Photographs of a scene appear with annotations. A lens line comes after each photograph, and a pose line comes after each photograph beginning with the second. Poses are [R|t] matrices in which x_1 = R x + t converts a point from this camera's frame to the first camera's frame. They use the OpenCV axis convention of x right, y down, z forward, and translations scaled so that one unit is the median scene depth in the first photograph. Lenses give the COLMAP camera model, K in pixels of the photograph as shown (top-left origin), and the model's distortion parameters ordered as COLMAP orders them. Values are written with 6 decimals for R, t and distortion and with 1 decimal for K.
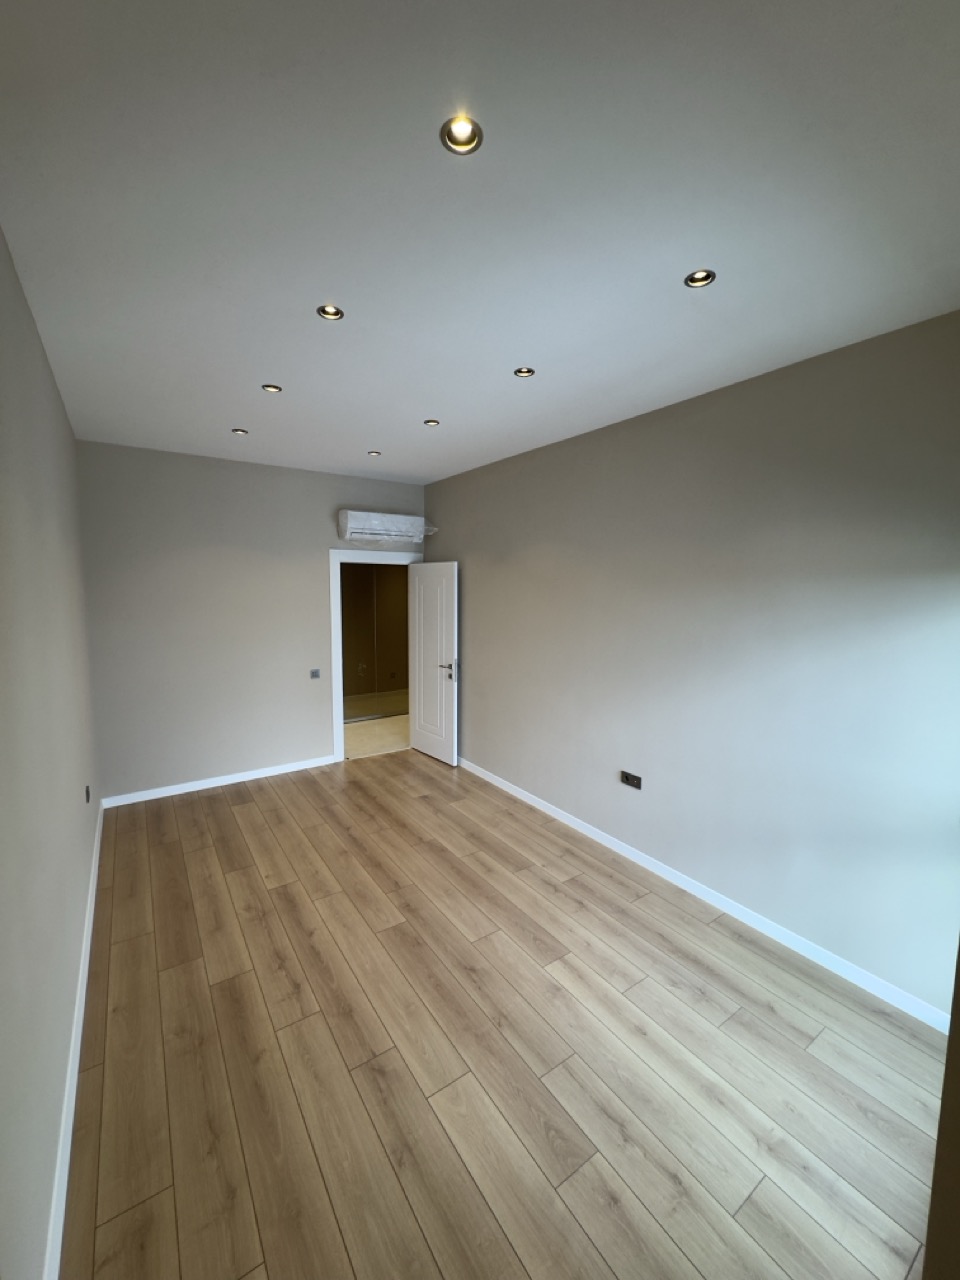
lens RADIAL K [[512.5, 0, 482.9], [0, 512.5, 635.1], [0, 0, 1]] dist [-0.001673, -0.000257]
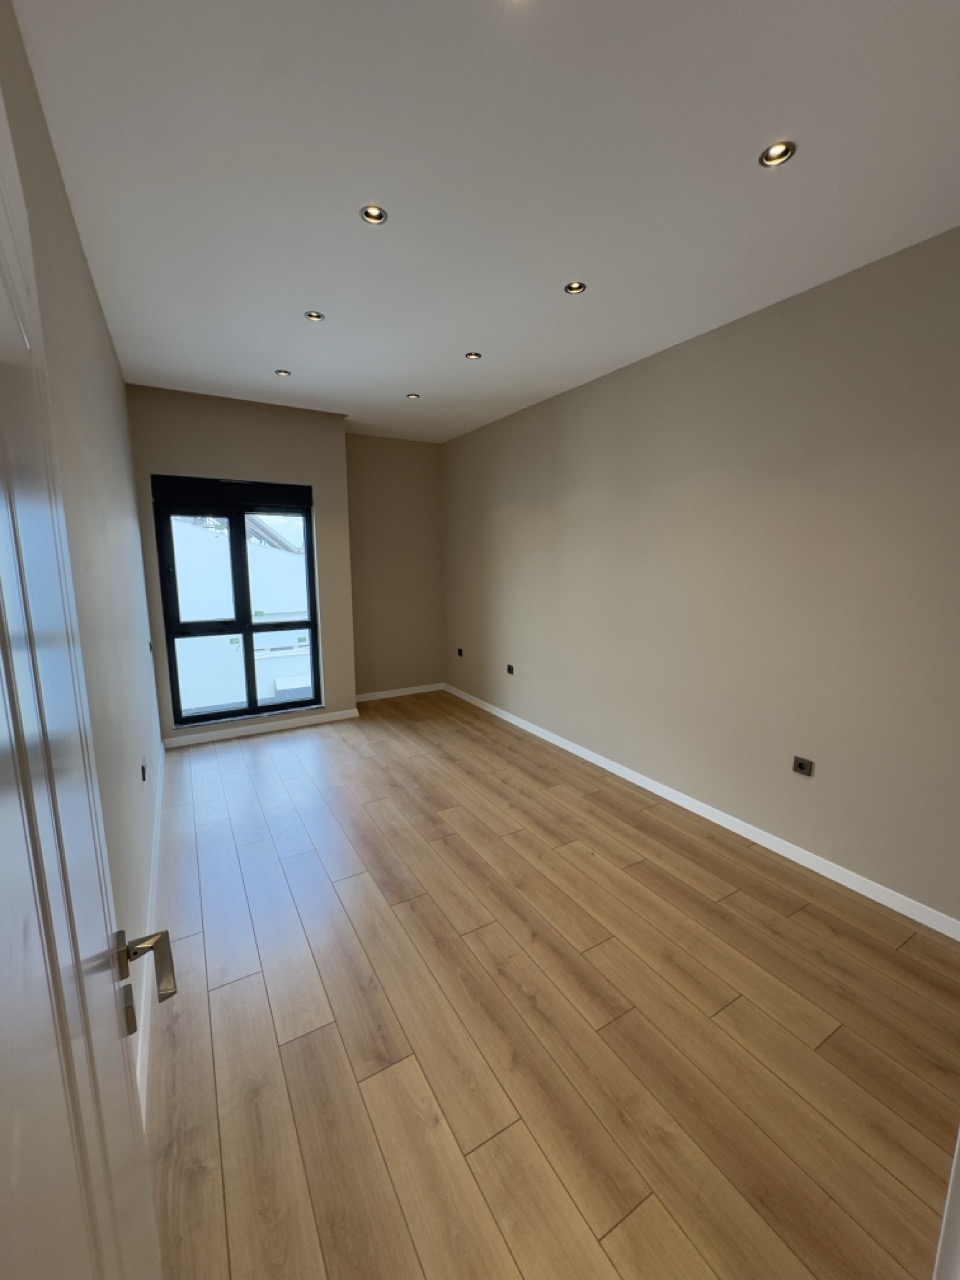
lens RADIAL K [[512.5, 0, 482.9], [0, 512.5, 635.1], [0, 0, 1]] dist [-0.001673, -0.000257]
pose [[-0.997886, -0.014314, 0.063388, -0.301776], [0.001848, 0.968795, 0.247856, -0.118496], [-0.064958, 0.247450, -0.966721, 1.884106]]
